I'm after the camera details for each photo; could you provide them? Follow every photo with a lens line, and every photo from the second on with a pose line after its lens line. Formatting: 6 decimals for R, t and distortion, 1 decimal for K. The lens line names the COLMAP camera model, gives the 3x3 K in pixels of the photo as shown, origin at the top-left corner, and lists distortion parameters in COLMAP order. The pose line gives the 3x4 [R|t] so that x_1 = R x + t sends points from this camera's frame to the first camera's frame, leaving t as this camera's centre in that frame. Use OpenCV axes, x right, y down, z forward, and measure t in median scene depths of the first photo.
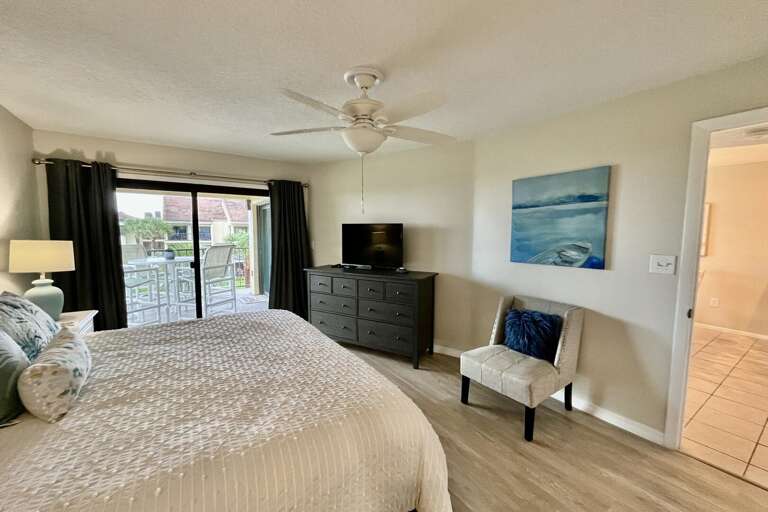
lens RADIAL K [[309.7, 0, 384.2], [0, 309.7, 259.3], [0, 0, 1]] dist [0.000709, 0.000111]
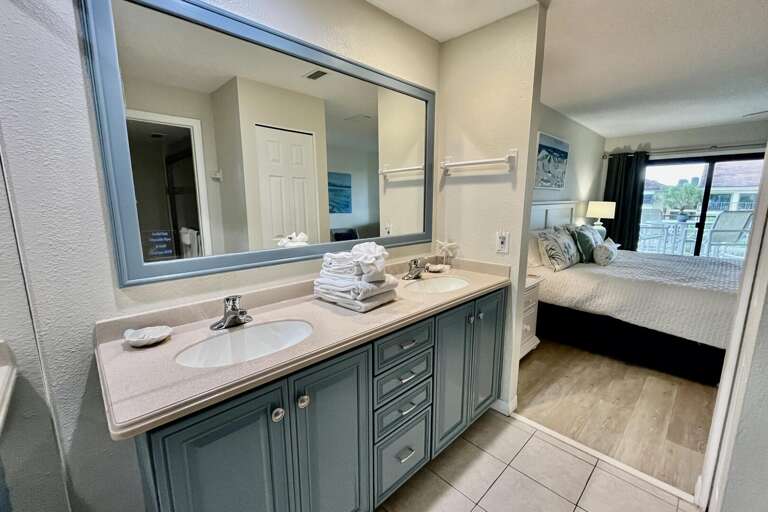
lens RADIAL K [[320.4, 0, 384.0], [0, 320.4, 256.0], [0, 0, 1]] dist [-0.000208, 0.000037]
pose [[0.184941, 0.161207, -0.969438, 0.476163], [-0.081408, 0.985577, 0.148360, 0.065394], [0.979372, 0.051482, 0.195397, -0.527532]]
